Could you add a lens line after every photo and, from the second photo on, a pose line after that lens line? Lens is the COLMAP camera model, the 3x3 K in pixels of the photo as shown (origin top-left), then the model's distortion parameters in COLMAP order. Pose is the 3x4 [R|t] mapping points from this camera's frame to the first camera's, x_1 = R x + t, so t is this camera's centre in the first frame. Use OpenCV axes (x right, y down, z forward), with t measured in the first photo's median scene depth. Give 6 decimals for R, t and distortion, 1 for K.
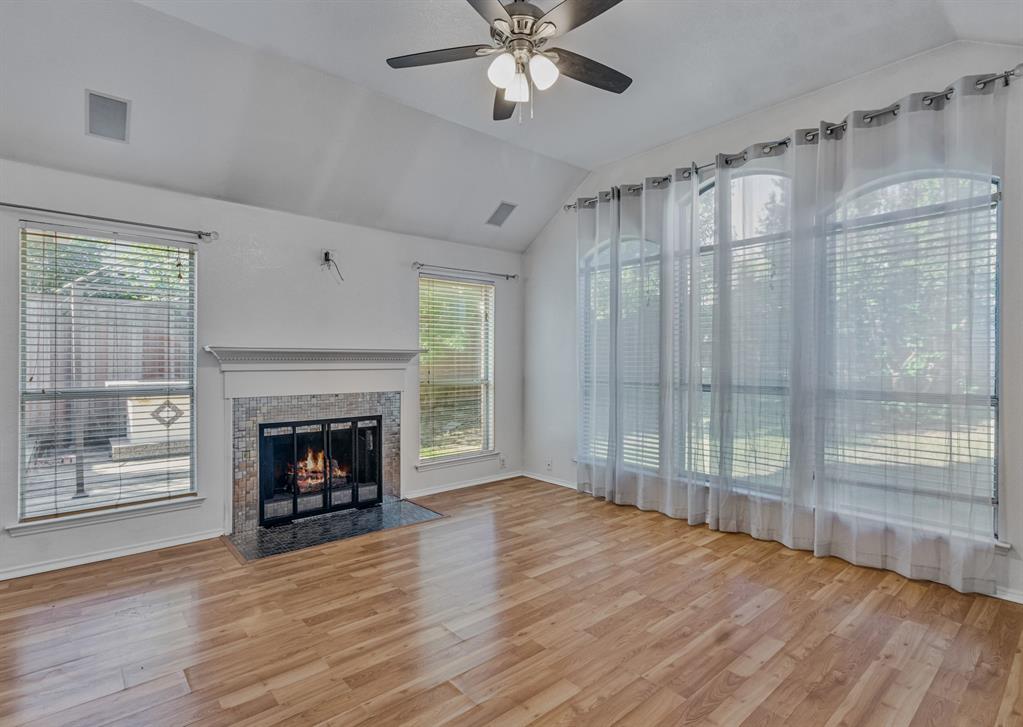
lens RADIAL K [[504.8, 0, 515.5], [0, 504.8, 362.1], [0, 0, 1]] dist [0.002216, -0.000344]
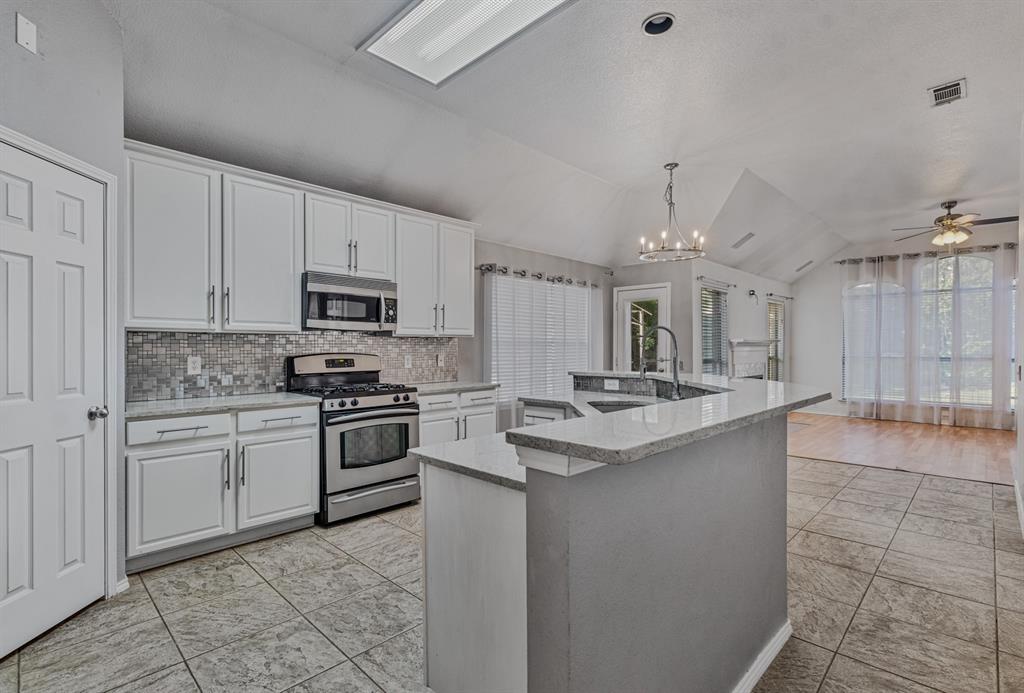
lens RADIAL K [[483.2, 0, 510.1], [0, 483.2, 347.3], [0, 0, 1]] dist [0.003618, -0.000455]
pose [[0.997289, -0.002781, 0.073531, -1.420648], [0.002653, 0.999995, 0.001837, -0.004429], [-0.073535, -0.001637, 0.997291, -0.779118]]
